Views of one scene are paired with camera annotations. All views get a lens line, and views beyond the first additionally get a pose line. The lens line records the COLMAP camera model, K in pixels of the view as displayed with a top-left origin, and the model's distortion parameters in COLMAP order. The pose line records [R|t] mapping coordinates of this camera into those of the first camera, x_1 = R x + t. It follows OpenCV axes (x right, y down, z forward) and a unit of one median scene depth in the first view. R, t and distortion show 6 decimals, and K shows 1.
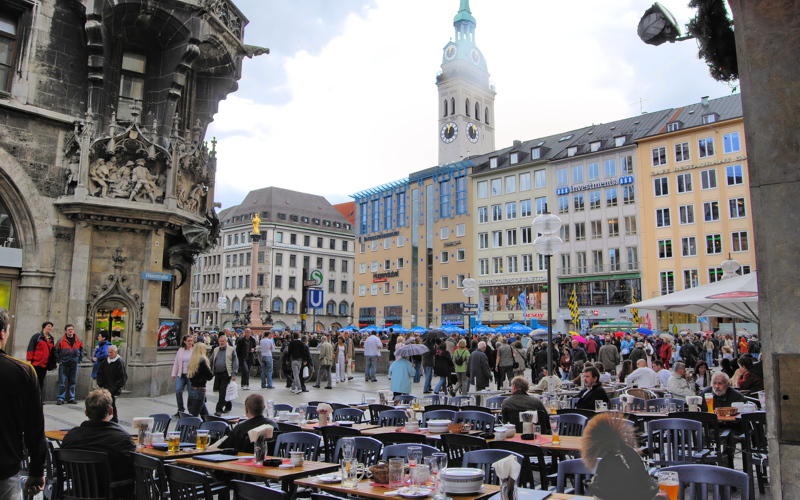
lens RADIAL K [[635.1, 0, 401.7], [0, 635.1, 277.5], [0, 0, 1]] dist [-0.087967, 0.039271]
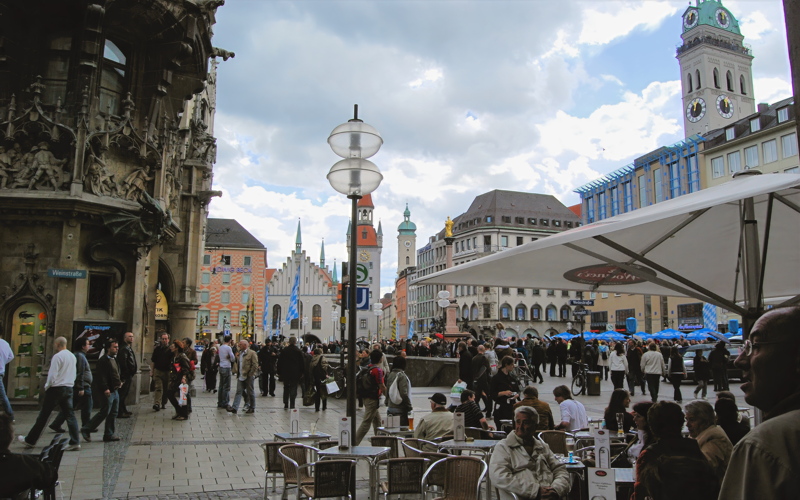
lens RADIAL K [[635.1, 0, 401.7], [0, 635.1, 277.5], [0, 0, 1]] dist [-0.087967, 0.039271]
pose [[0.910015, -0.043650, -0.412271, 0.073179], [0.038282, 0.999040, -0.021276, 0.007465], [0.412804, 0.003579, 0.910813, 0.074509]]
